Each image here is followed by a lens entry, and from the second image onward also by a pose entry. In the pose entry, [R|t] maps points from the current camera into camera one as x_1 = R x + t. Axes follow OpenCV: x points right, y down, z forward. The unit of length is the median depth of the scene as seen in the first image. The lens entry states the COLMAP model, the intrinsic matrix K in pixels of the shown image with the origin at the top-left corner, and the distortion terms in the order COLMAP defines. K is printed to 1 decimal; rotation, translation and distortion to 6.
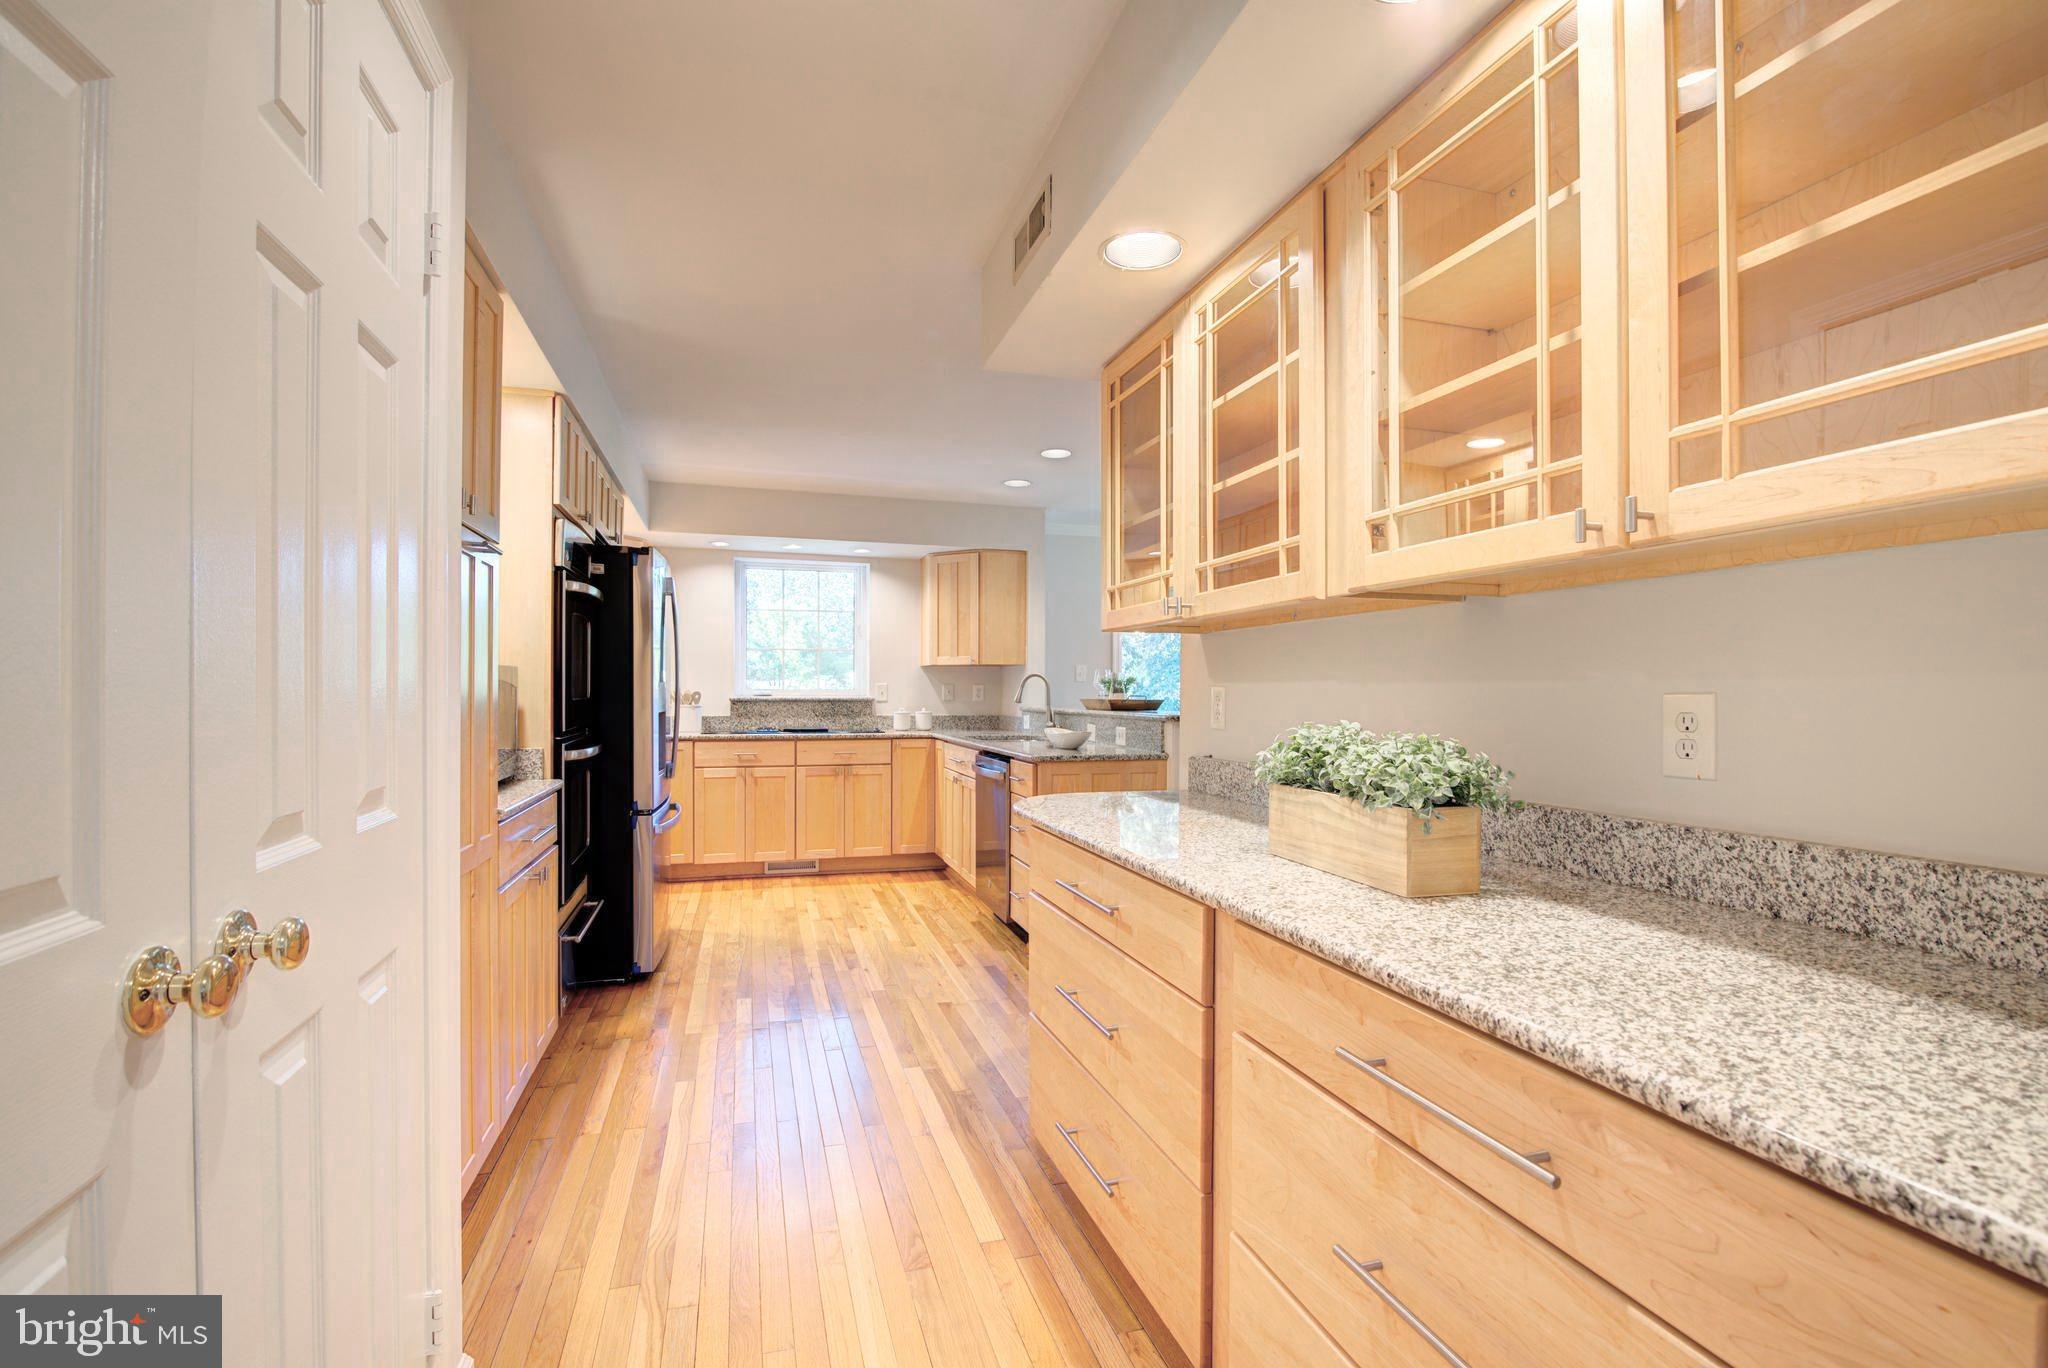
lens RADIAL K [[936.1, 0, 1025.0], [0, 936.1, 696.7], [0, 0, 1]] dist [-0.018323, 0.000430]
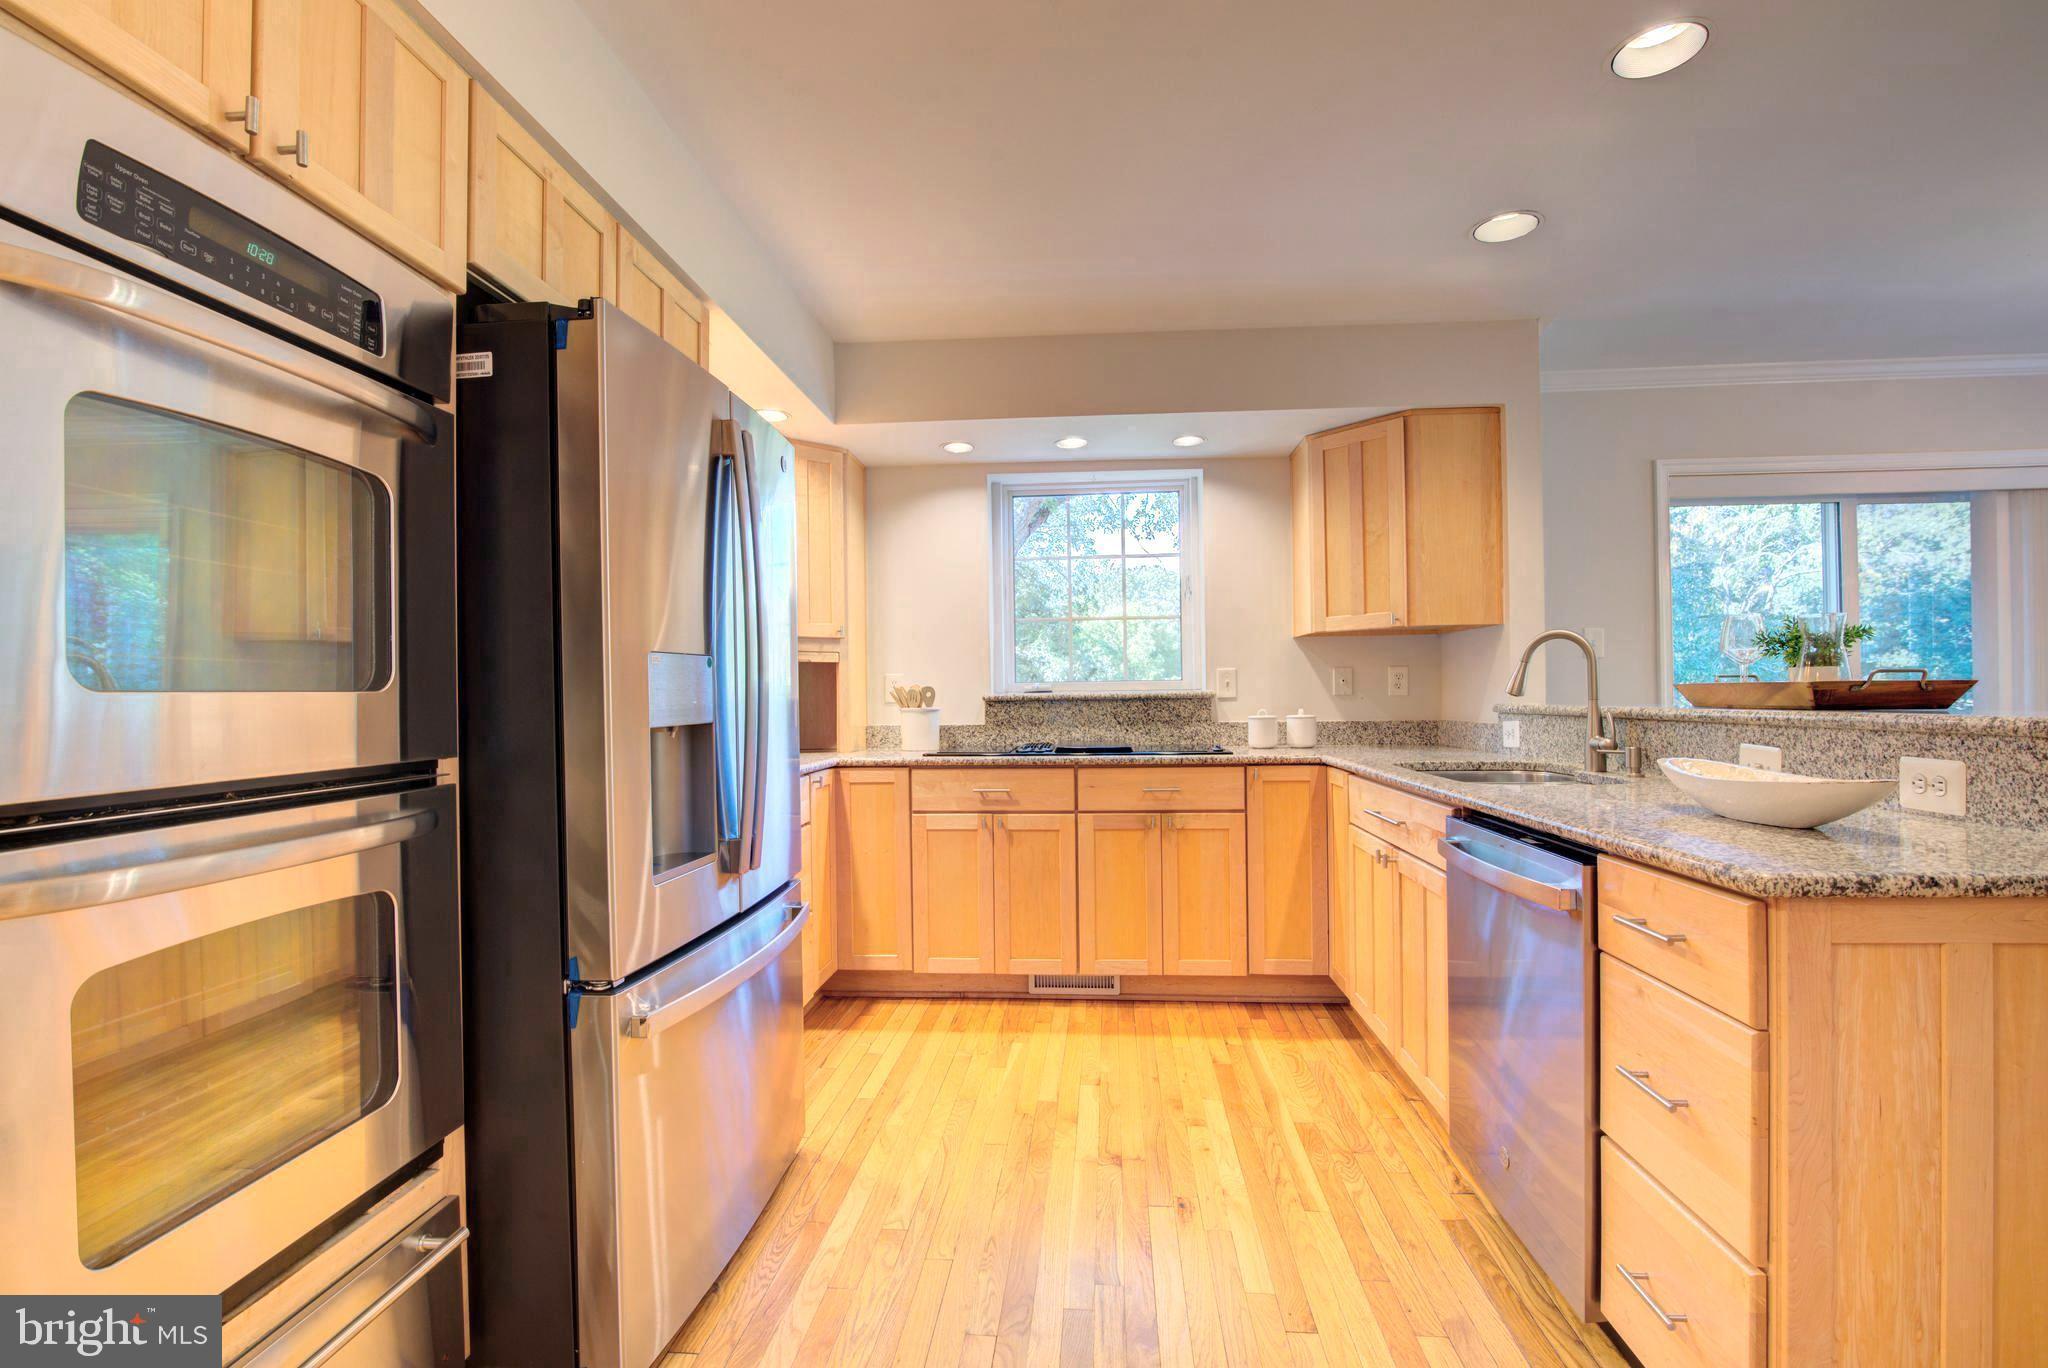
lens RADIAL K [[936.1, 0, 1025.0], [0, 936.1, 696.7], [0, 0, 1]] dist [-0.018323, 0.000430]
pose [[0.931665, -0.015499, -0.362989, -0.062986], [0.014925, 0.999879, -0.004388, 0.004995], [0.363013, -0.001329, 0.931783, 0.441349]]
